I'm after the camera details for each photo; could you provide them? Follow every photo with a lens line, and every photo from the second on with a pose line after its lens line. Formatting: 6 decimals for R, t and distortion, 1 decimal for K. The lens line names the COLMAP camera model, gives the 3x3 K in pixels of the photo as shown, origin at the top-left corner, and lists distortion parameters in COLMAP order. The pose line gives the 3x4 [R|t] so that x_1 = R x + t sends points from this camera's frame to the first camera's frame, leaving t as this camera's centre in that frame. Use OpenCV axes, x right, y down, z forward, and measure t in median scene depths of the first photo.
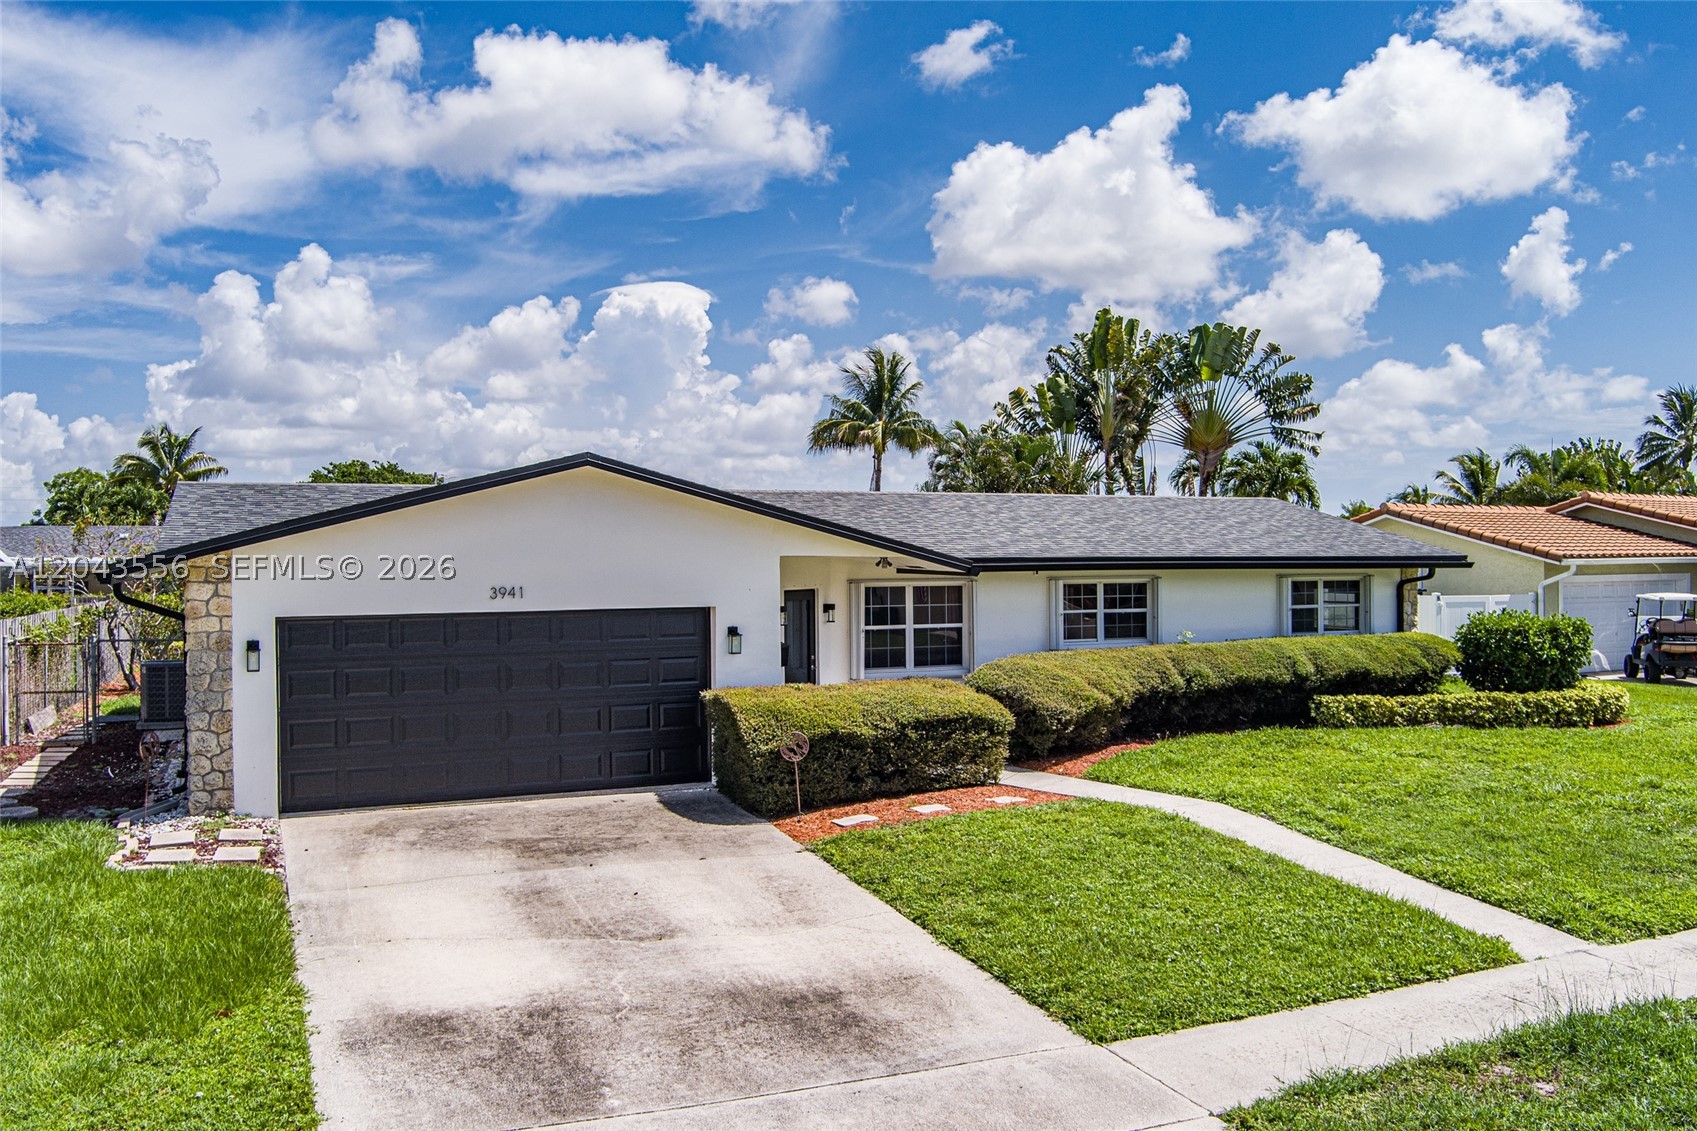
lens RADIAL K [[1375.2, 0, 850.8], [0, 1375.2, 589.1], [0, 0, 1]] dist [-0.080069, 0.031783]
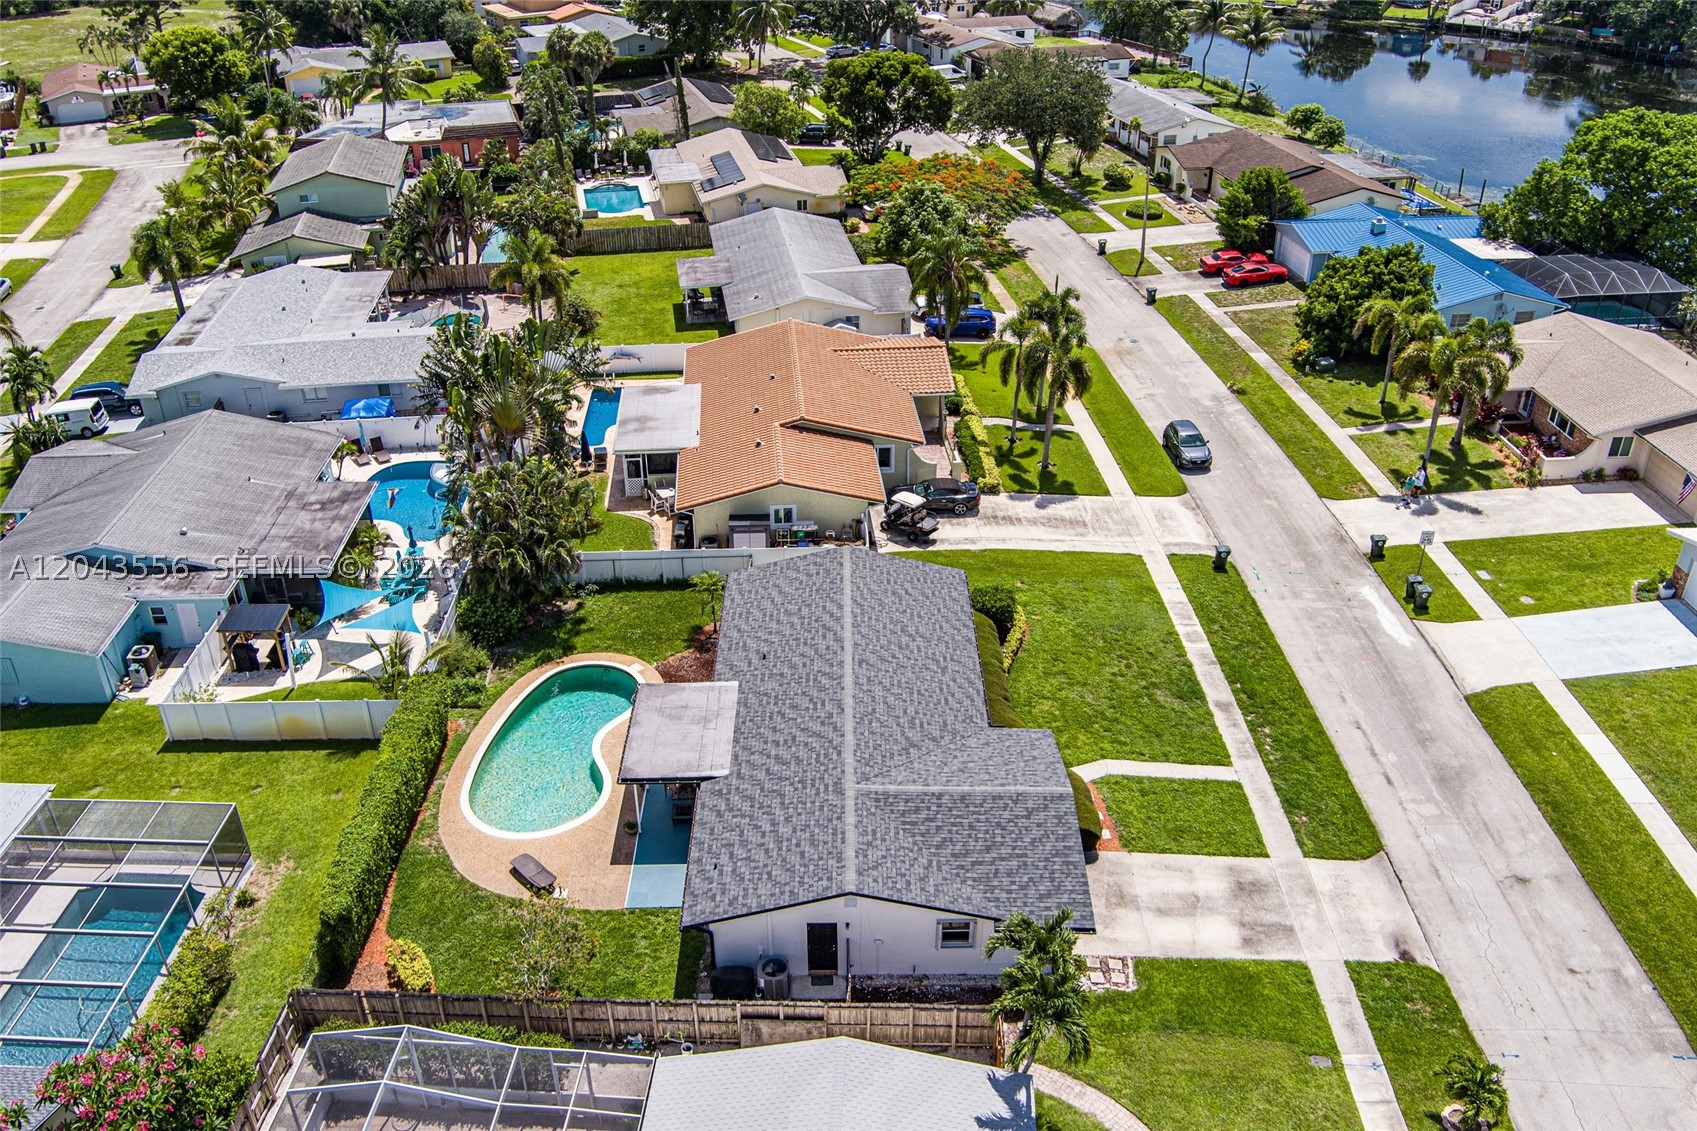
lens RADIAL K [[1375.2, 0, 849.8], [0, 1375.2, 566.6], [0, 0, 1]] dist [-0.080069, 0.031783]
pose [[0.395751, -0.453780, 0.798414, -1.846264], [0.013455, 0.872165, 0.489027, -1.439552], [-0.918259, -0.182790, 0.351266, 0.382948]]
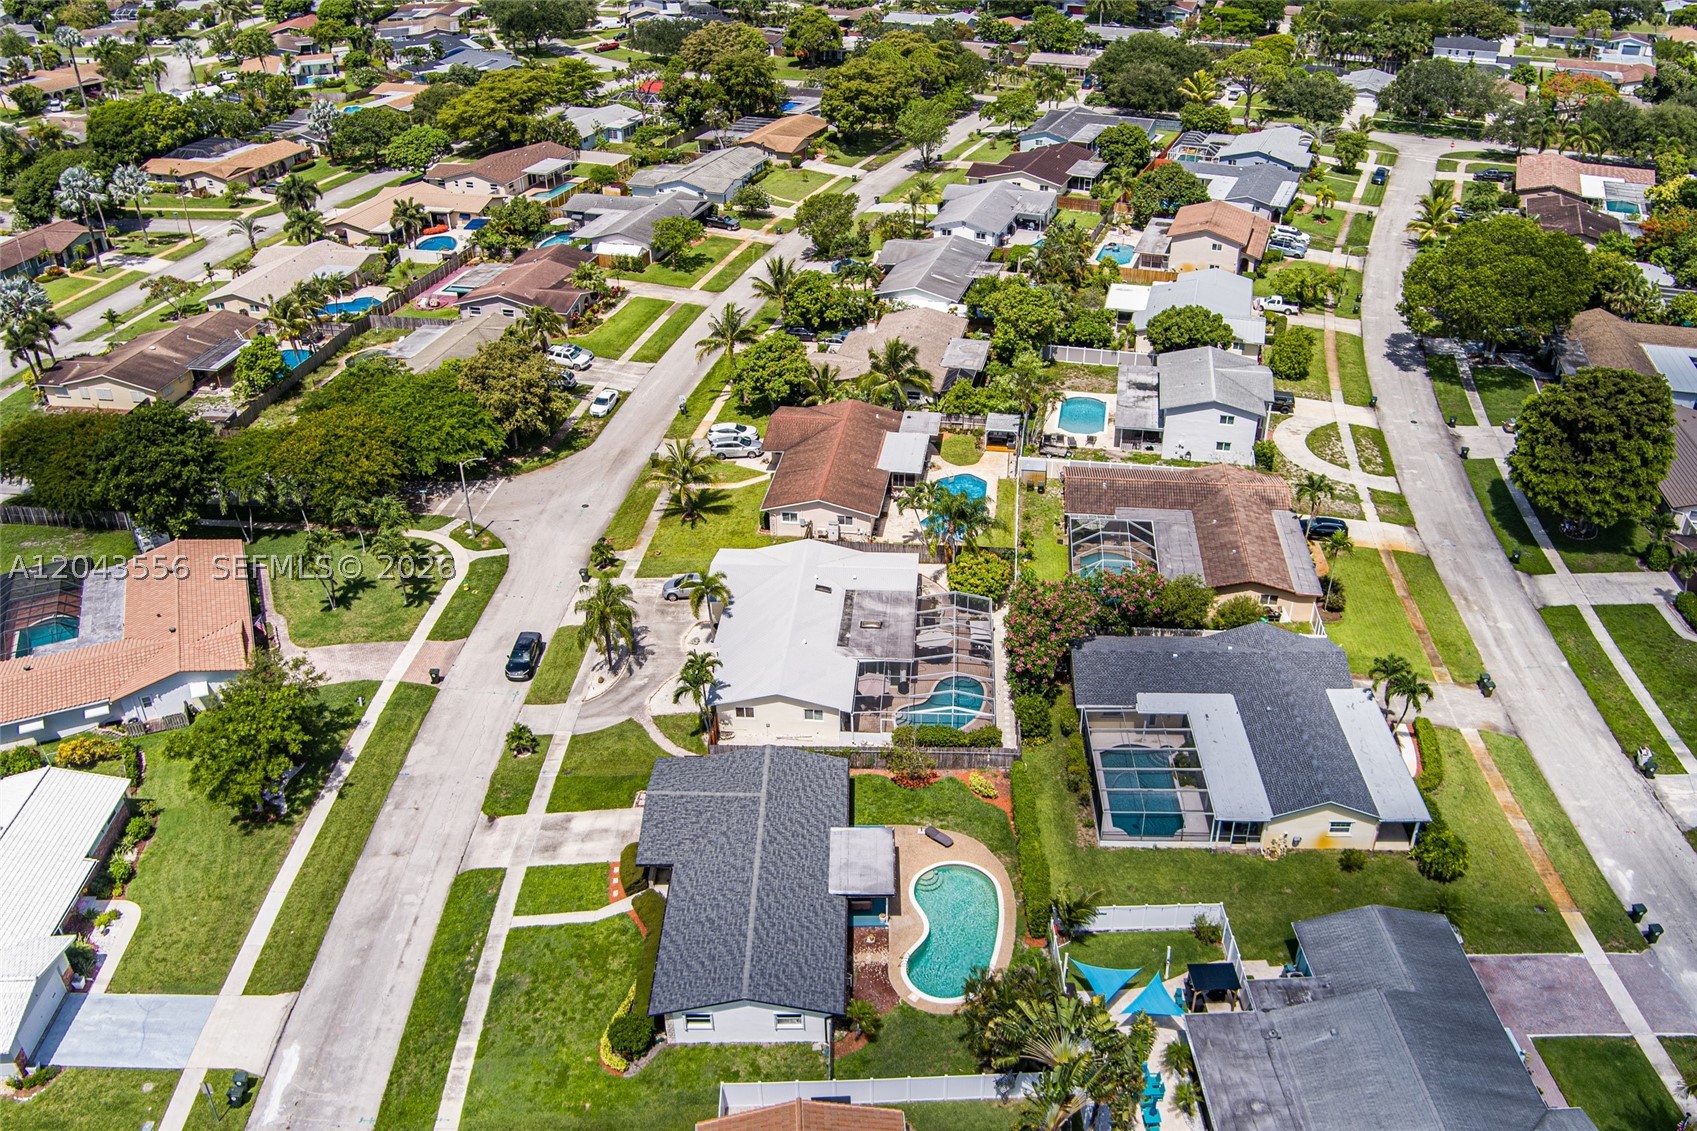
lens RADIAL K [[1375.2, 0, 840.6], [0, 1375.2, 554.2], [0, 0, 1]] dist [-0.080069, 0.031783]
pose [[-0.416886, 0.476968, -0.773762, 2.424236], [0.007221, 0.852973, 0.521905, -2.798926], [0.908930, 0.211988, -0.359037, 2.589755]]
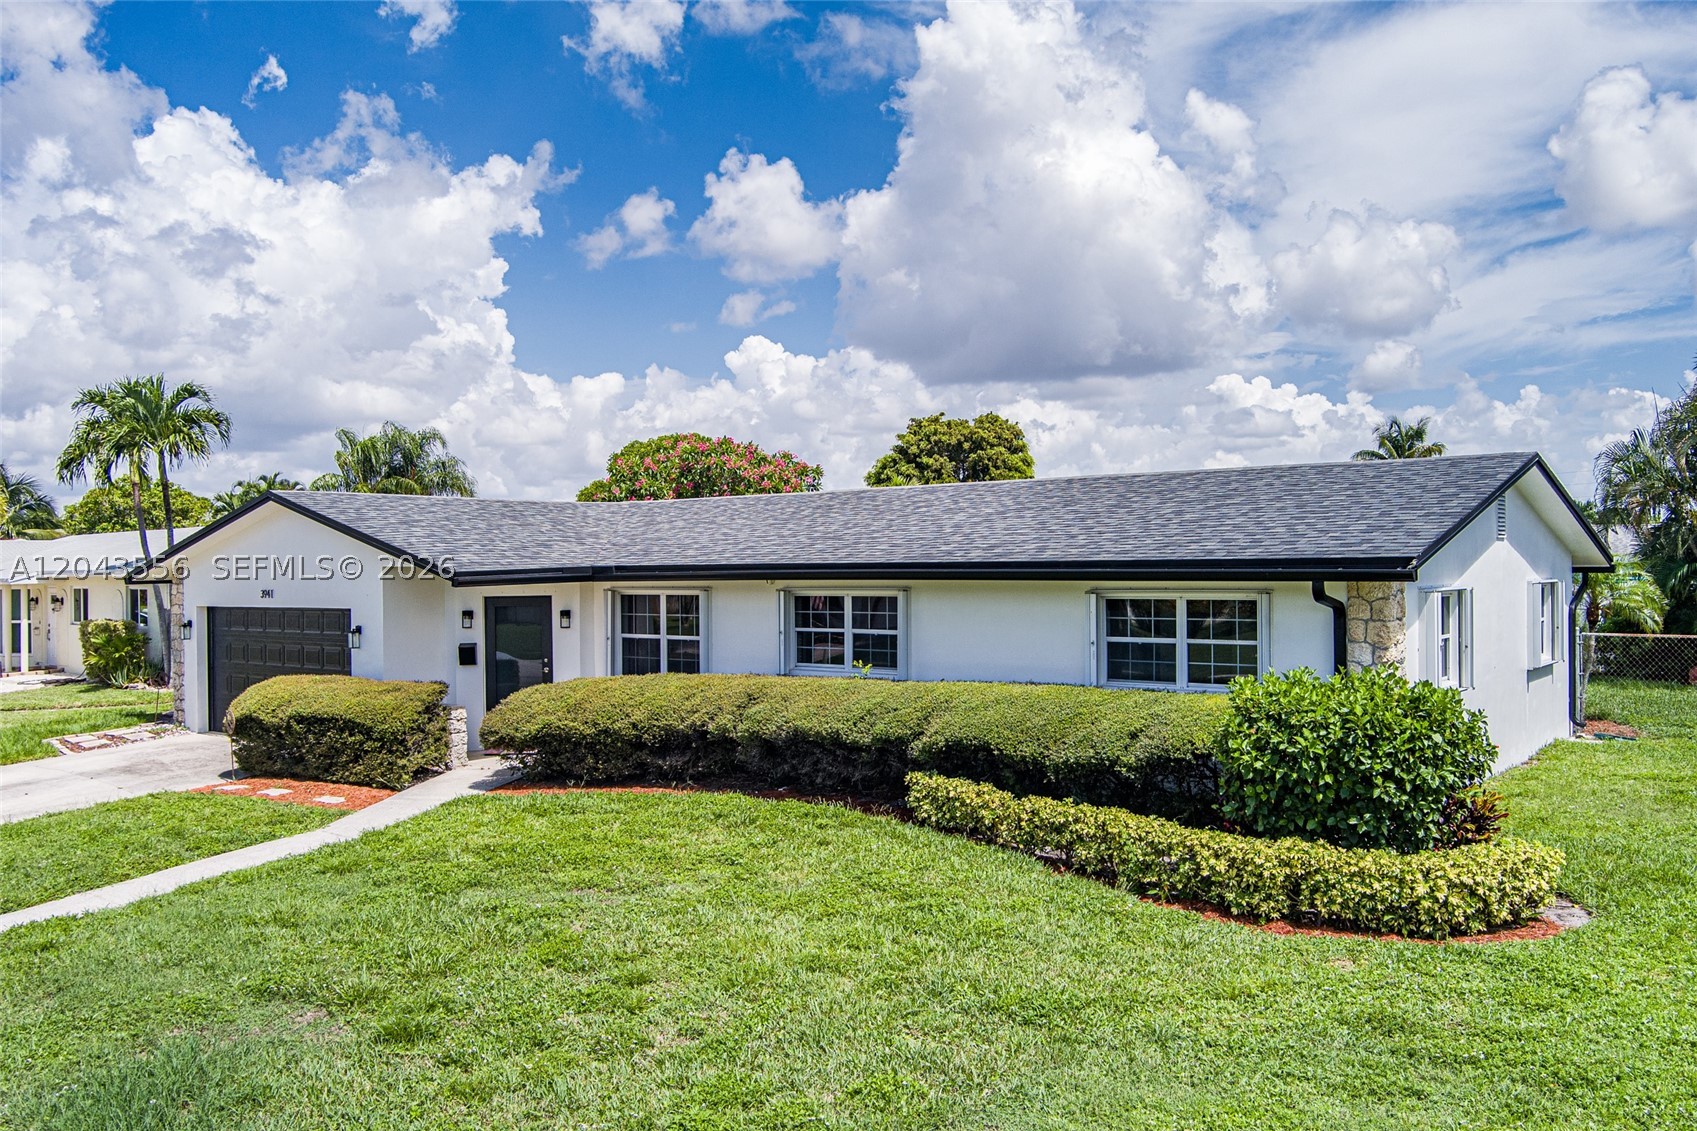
lens RADIAL K [[1375.2, 0, 854.5], [0, 1375.2, 565.0], [0, 0, 1]] dist [-0.080069, 0.031783]
pose [[0.455257, 0.001292, -0.890359, 0.946830], [-0.008489, 0.999960, -0.002890, -0.021127], [0.890319, 0.008874, 0.455250, 0.682077]]
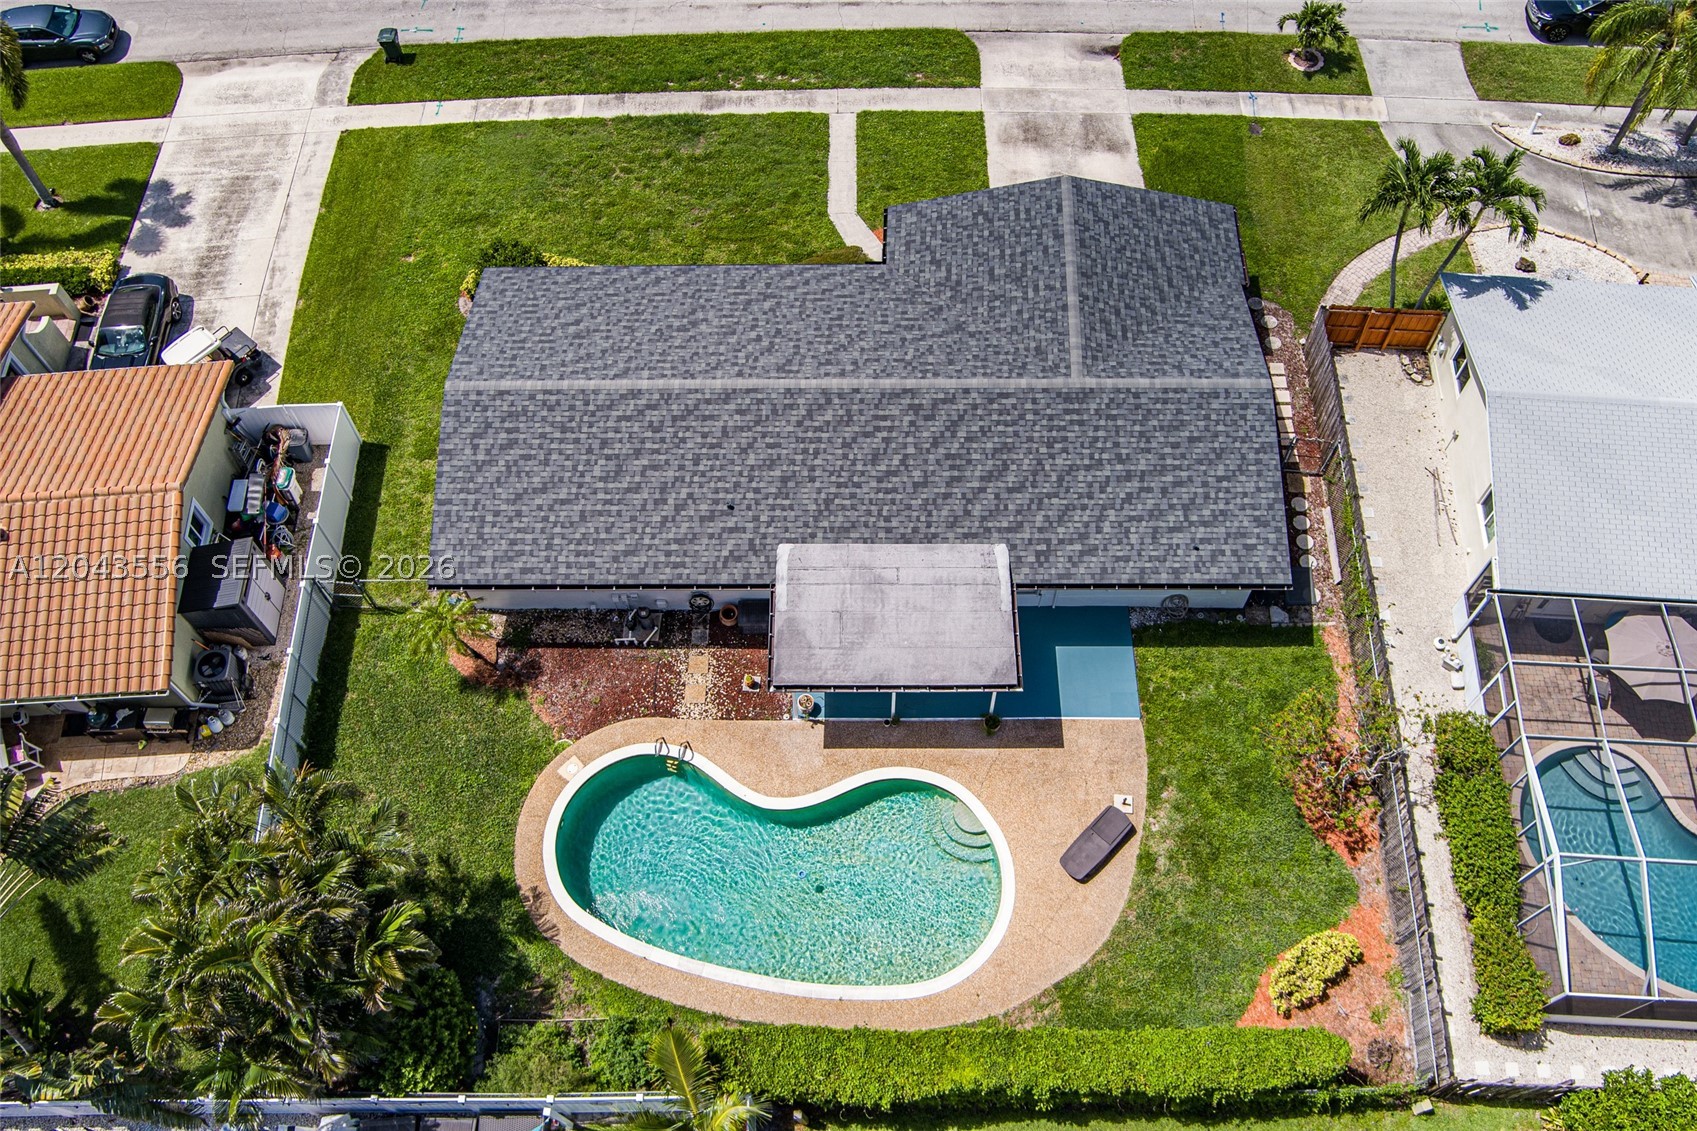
lens RADIAL K [[1375.2, 0, 850.3], [0, 1375.2, 561.0], [0, 0, 1]] dist [-0.080069, 0.031783]
pose [[-0.911036, -0.343966, 0.227380, -0.478737], [0.033118, 0.488632, 0.871861, -1.434420], [-0.410995, 0.801827, -0.433770, 2.087976]]
